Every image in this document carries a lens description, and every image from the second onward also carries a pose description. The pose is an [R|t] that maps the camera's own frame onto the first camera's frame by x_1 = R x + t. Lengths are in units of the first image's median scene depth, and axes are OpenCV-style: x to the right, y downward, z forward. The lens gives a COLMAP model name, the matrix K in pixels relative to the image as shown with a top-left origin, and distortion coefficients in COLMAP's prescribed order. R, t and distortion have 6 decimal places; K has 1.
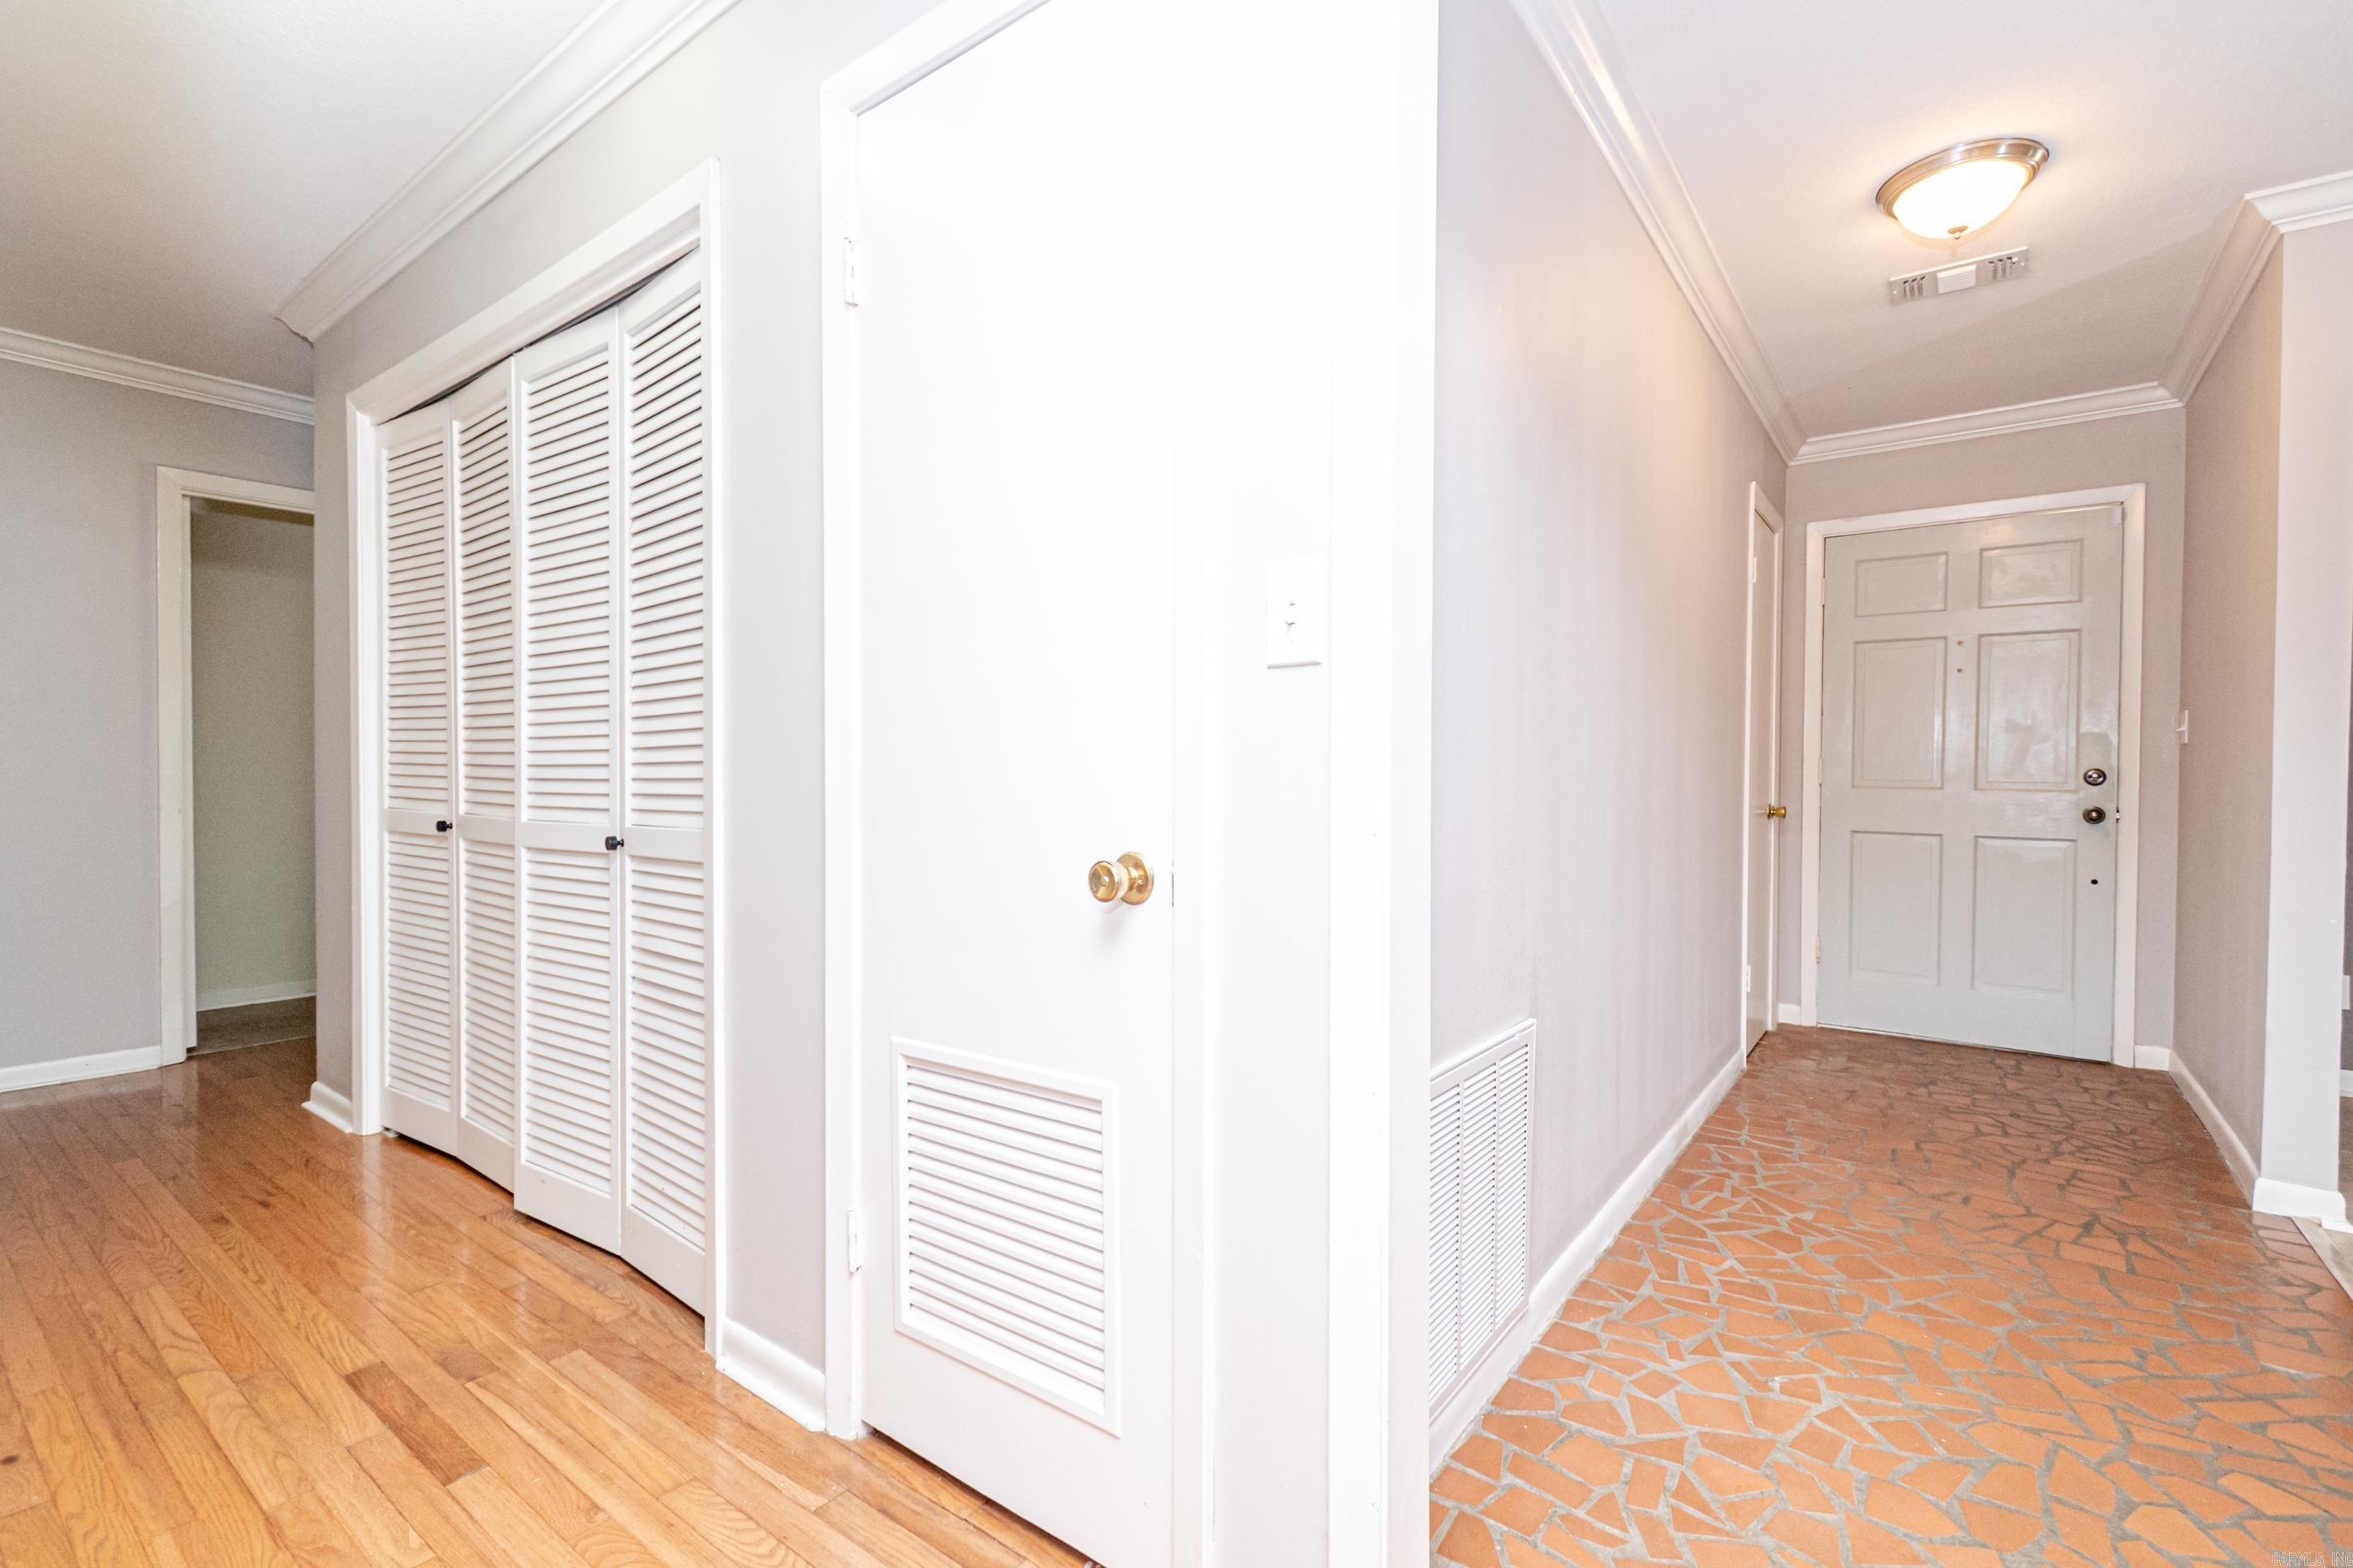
lens RADIAL K [[1051.4, 0, 1171.8], [0, 1051.4, 788.8], [0, 0, 1]] dist [0.009938, -0.004536]
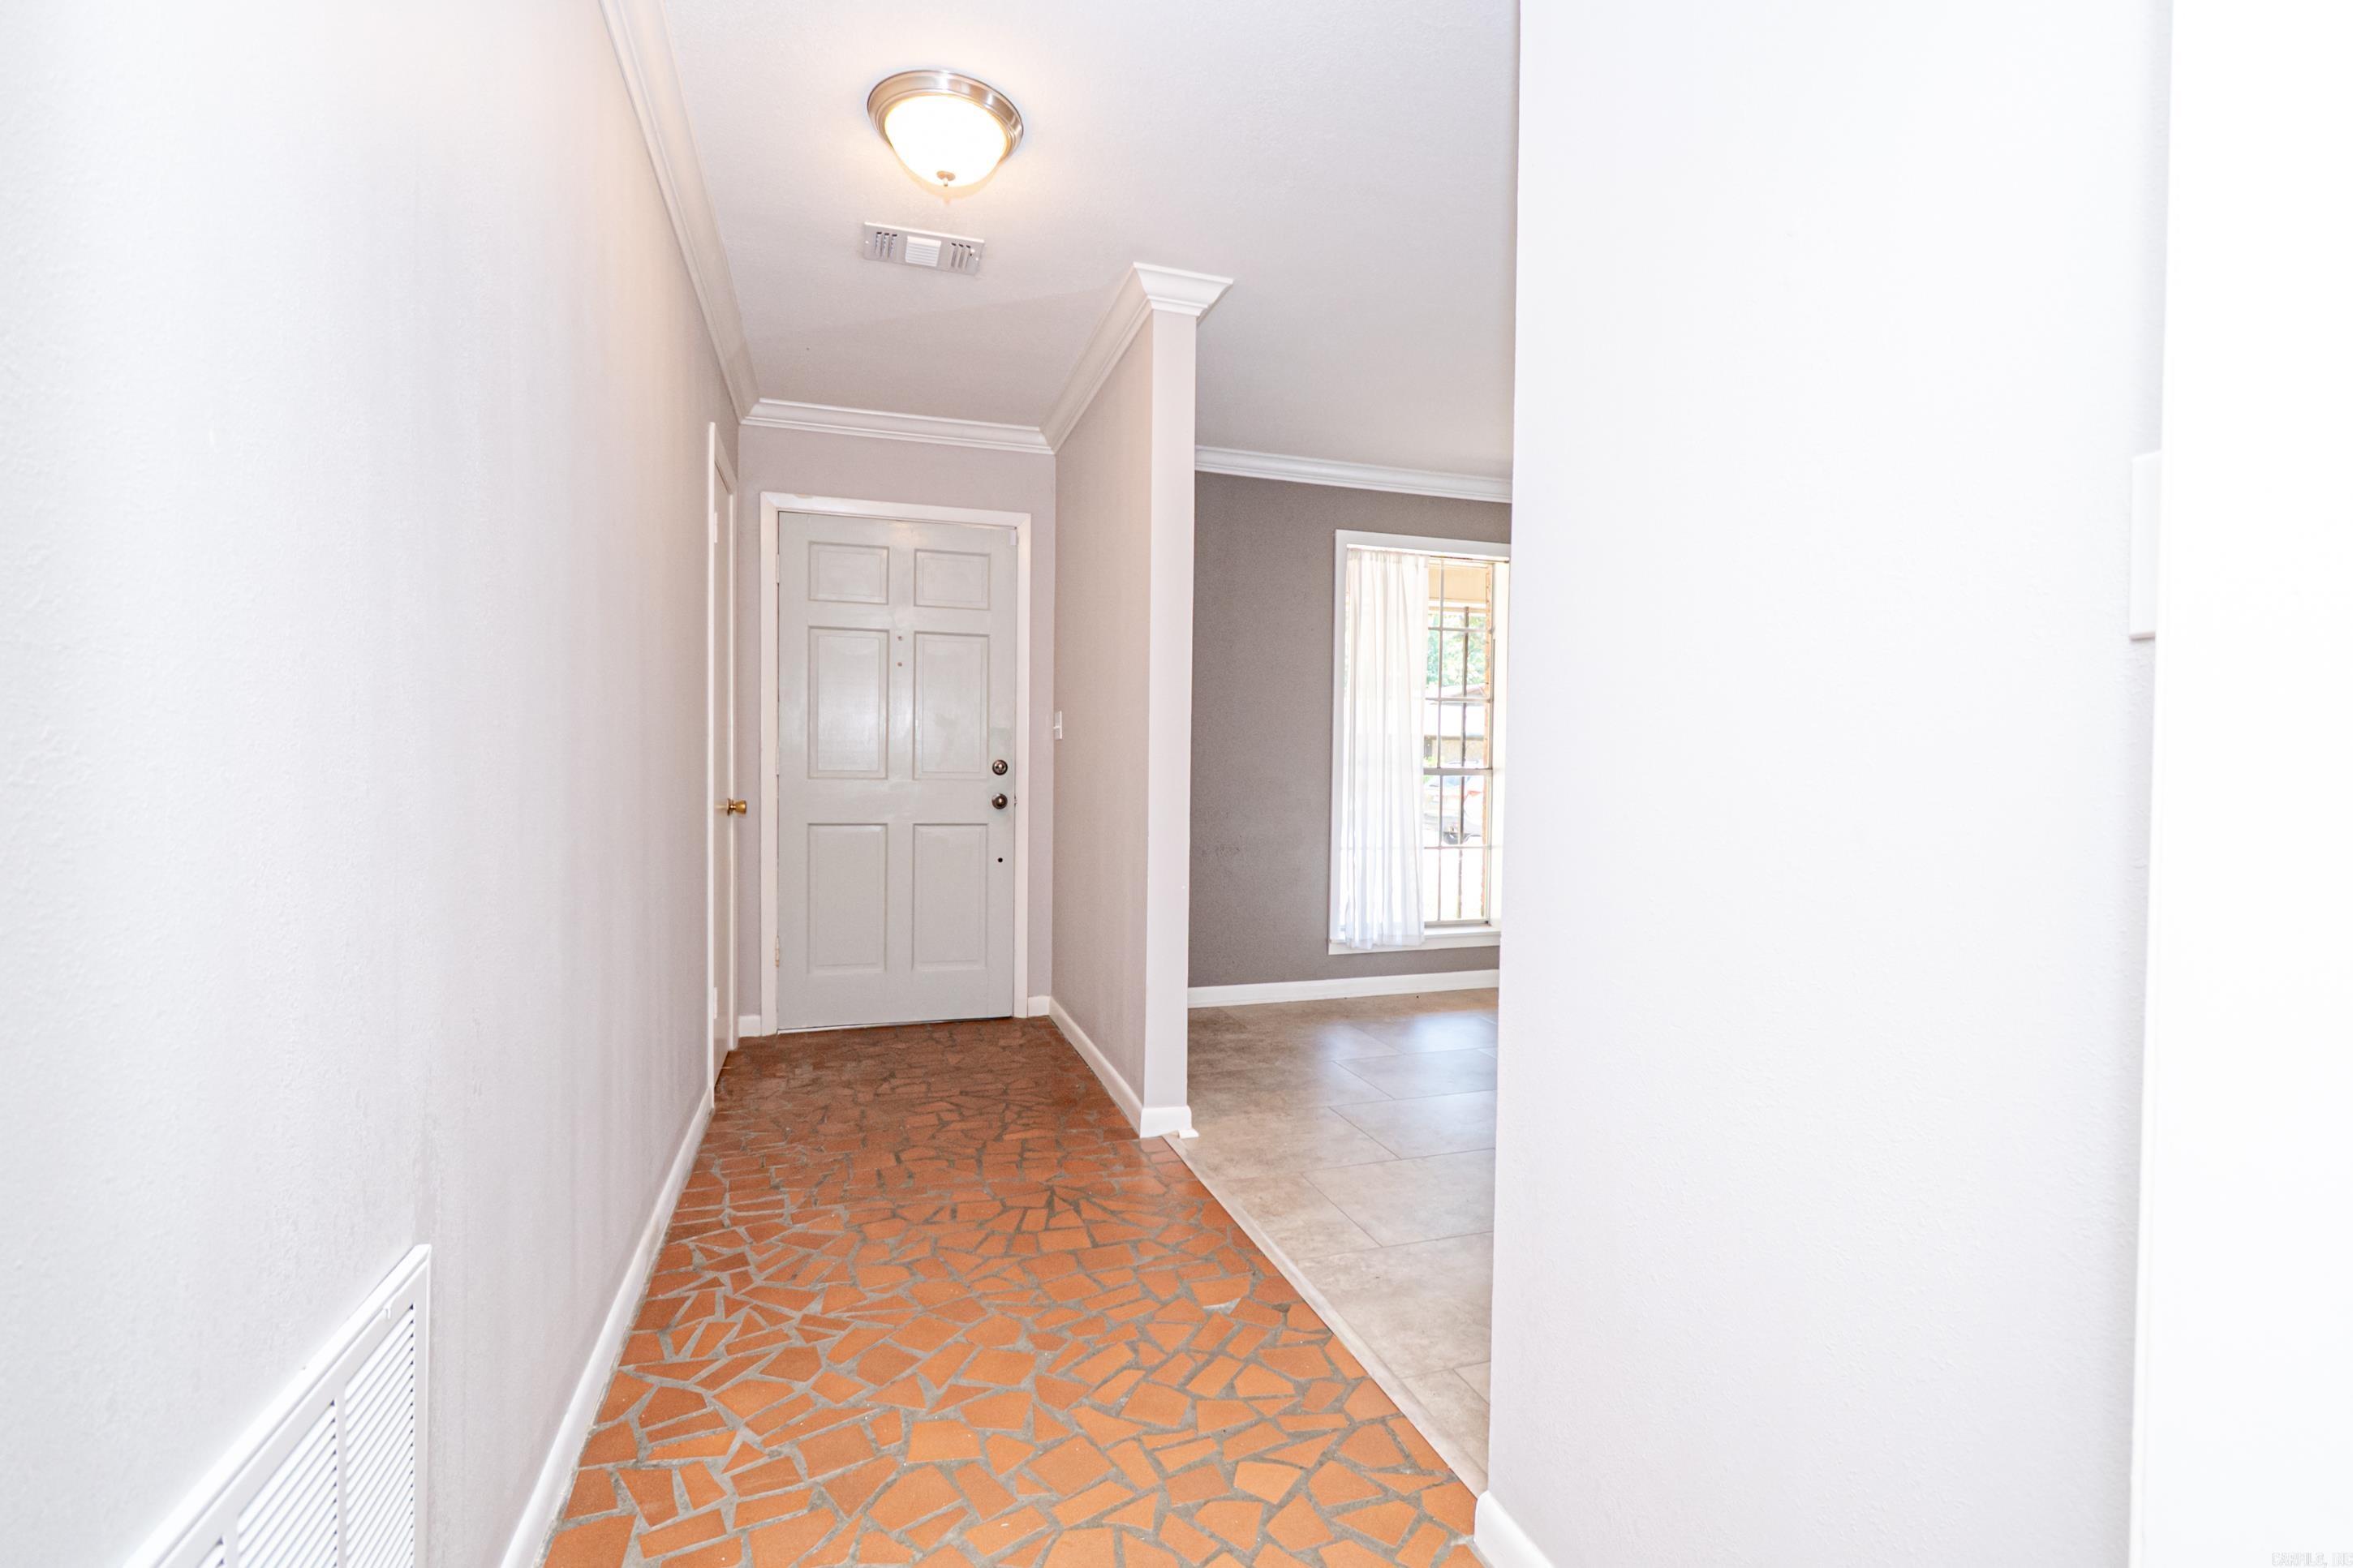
lens RADIAL K [[1051.4, 0, 1189.8], [0, 1051.4, 784.8], [0, 0, 1]] dist [0.009938, -0.004536]
pose [[0.571395, -0.017748, 0.820484, 0.092106], [0.008424, 0.999840, 0.015761, -0.012165], [-0.820632, -0.002094, 0.571453, 0.266534]]
